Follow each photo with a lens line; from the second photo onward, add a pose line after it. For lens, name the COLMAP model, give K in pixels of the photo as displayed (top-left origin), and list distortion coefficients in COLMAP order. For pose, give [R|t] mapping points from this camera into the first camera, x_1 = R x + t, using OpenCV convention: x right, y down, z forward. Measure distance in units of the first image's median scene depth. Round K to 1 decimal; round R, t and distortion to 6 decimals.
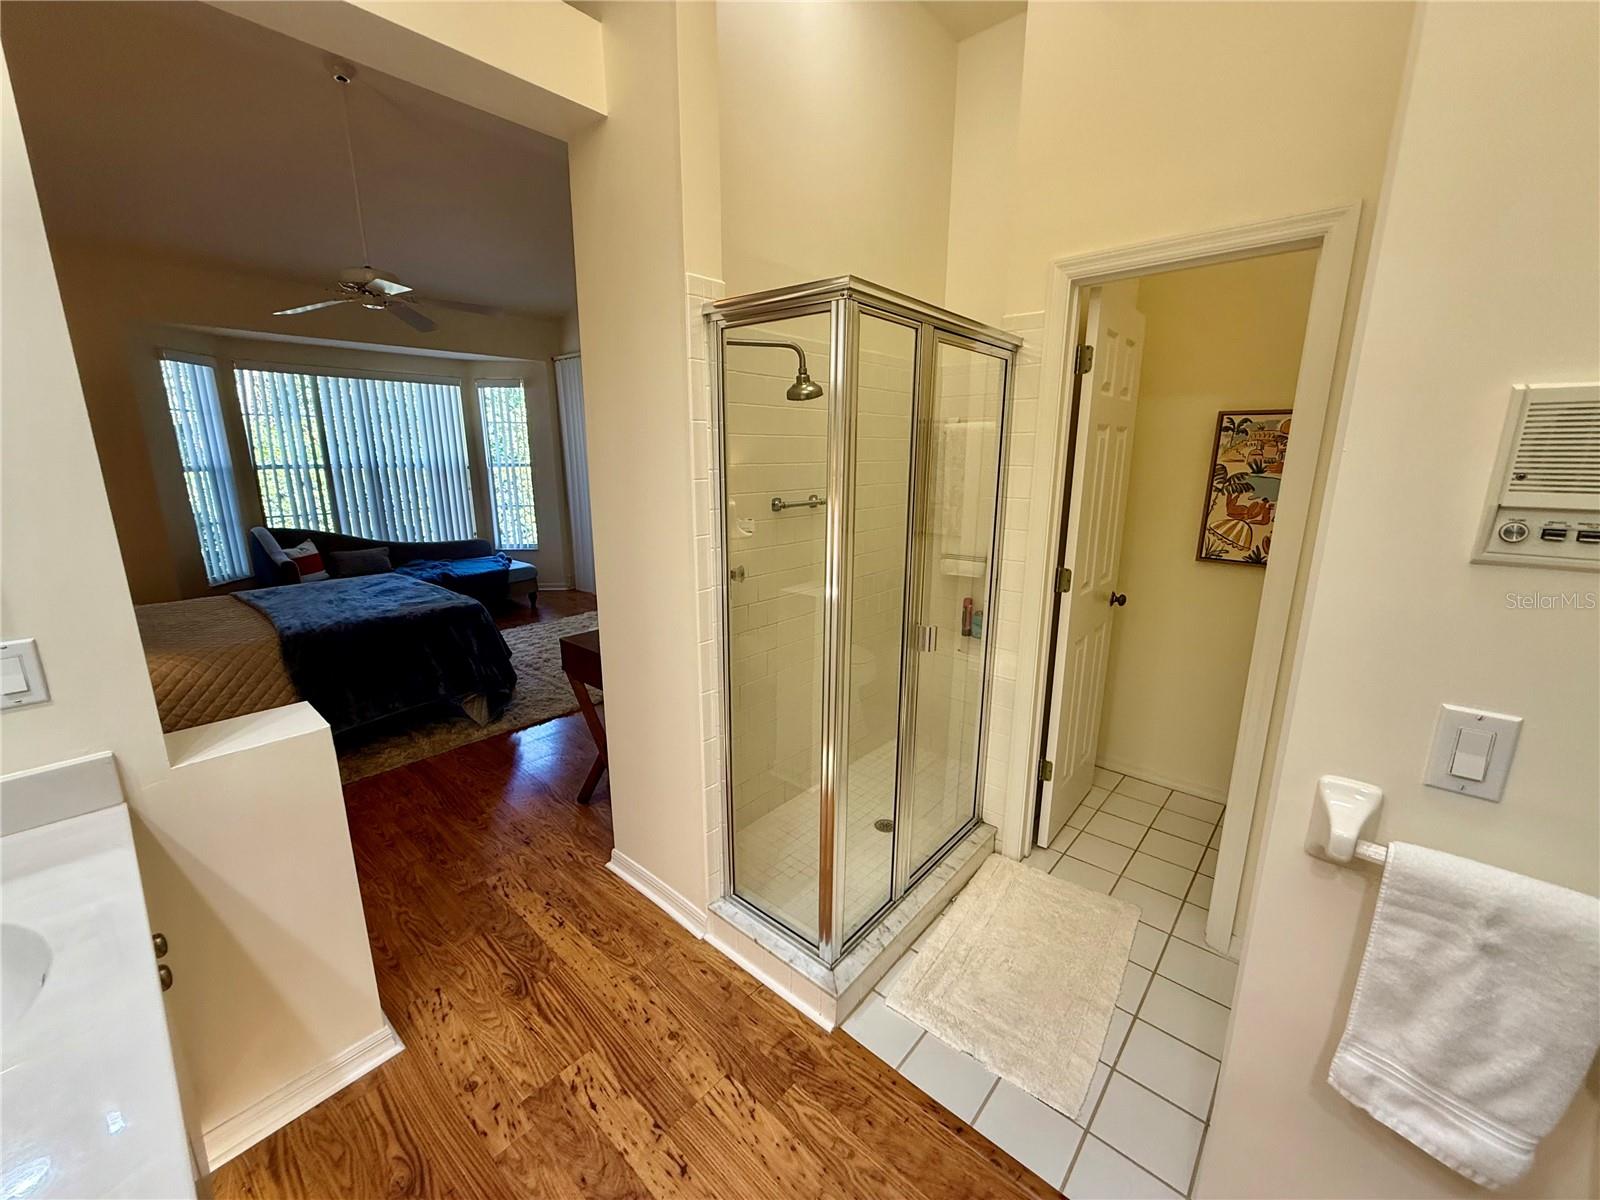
lens RADIAL K [[639.3, 0, 797.5], [0, 639.3, 597.0], [0, 0, 1]] dist [0.001160, -0.000403]
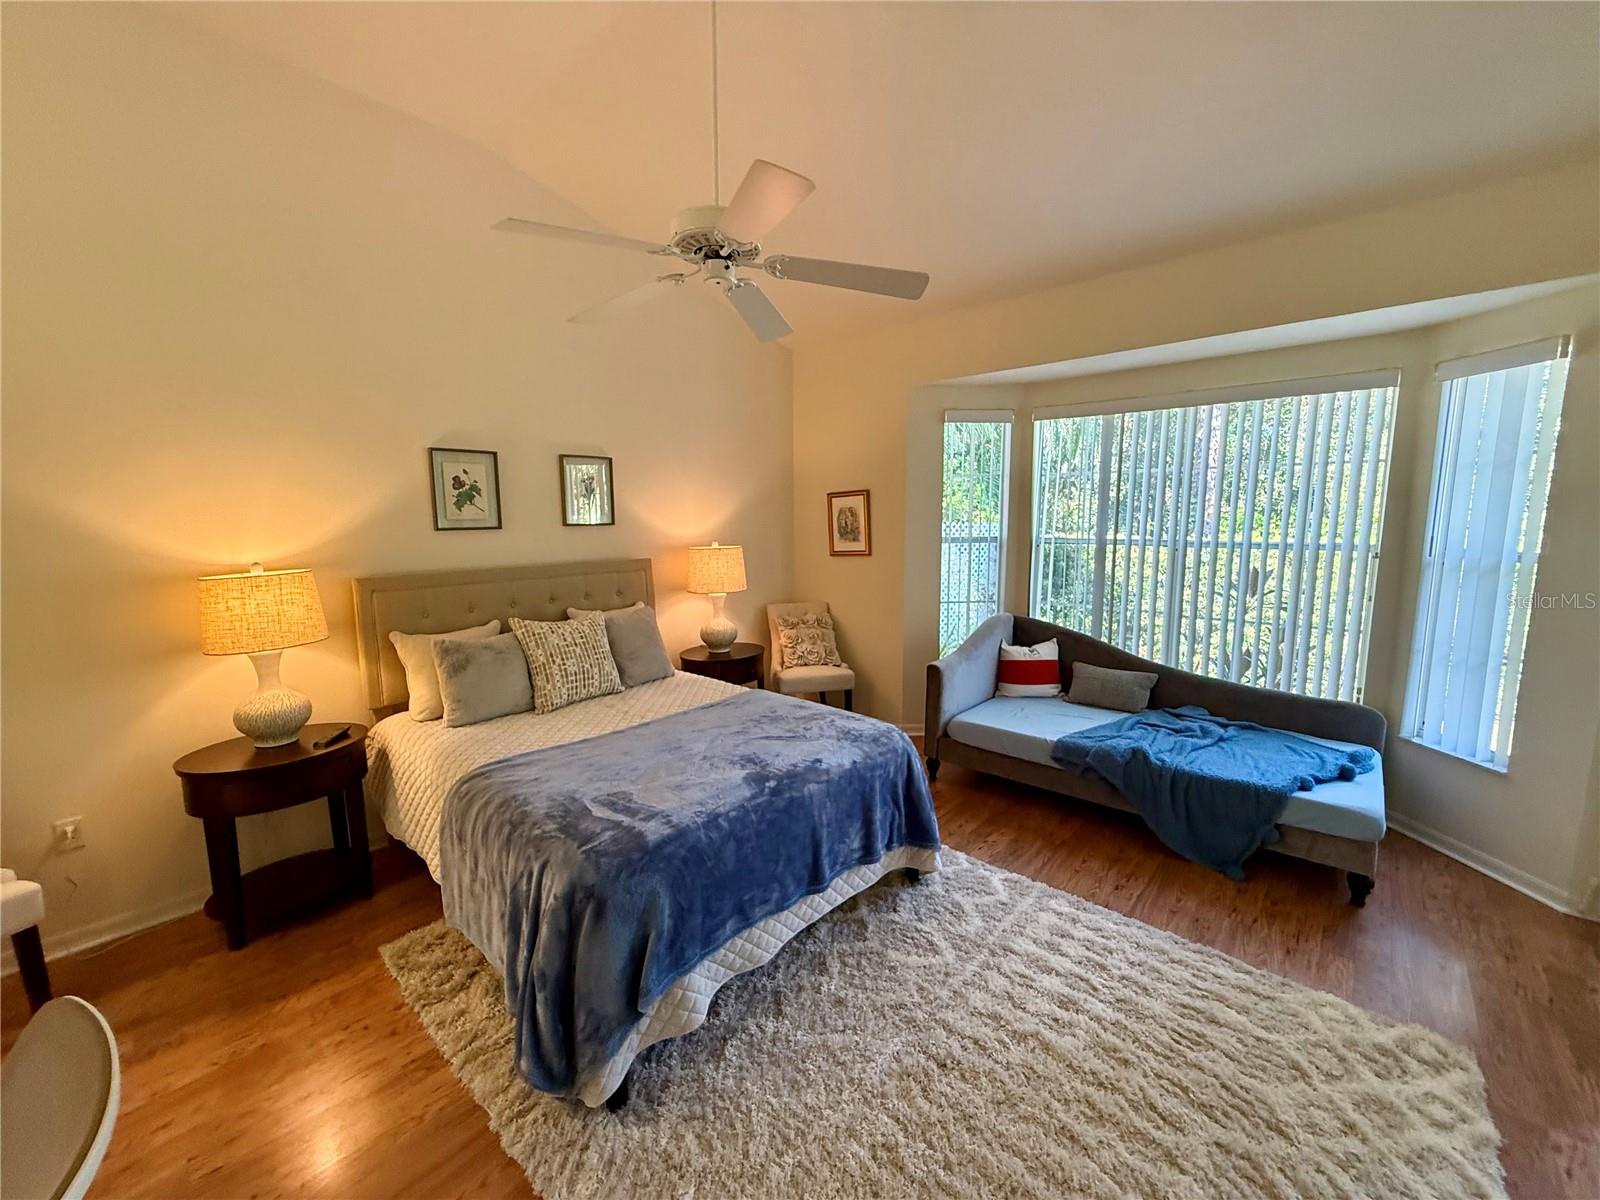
lens RADIAL K [[639.3, 0, 800.1], [0, 639.3, 596.1], [0, 0, 1]] dist [0.001160, -0.000403]
pose [[-0.006255, 0.125566, -0.992066, -0.044899], [-0.219817, 0.967646, 0.123861, -0.164622], [0.975521, 0.218848, 0.021549, 0.694489]]
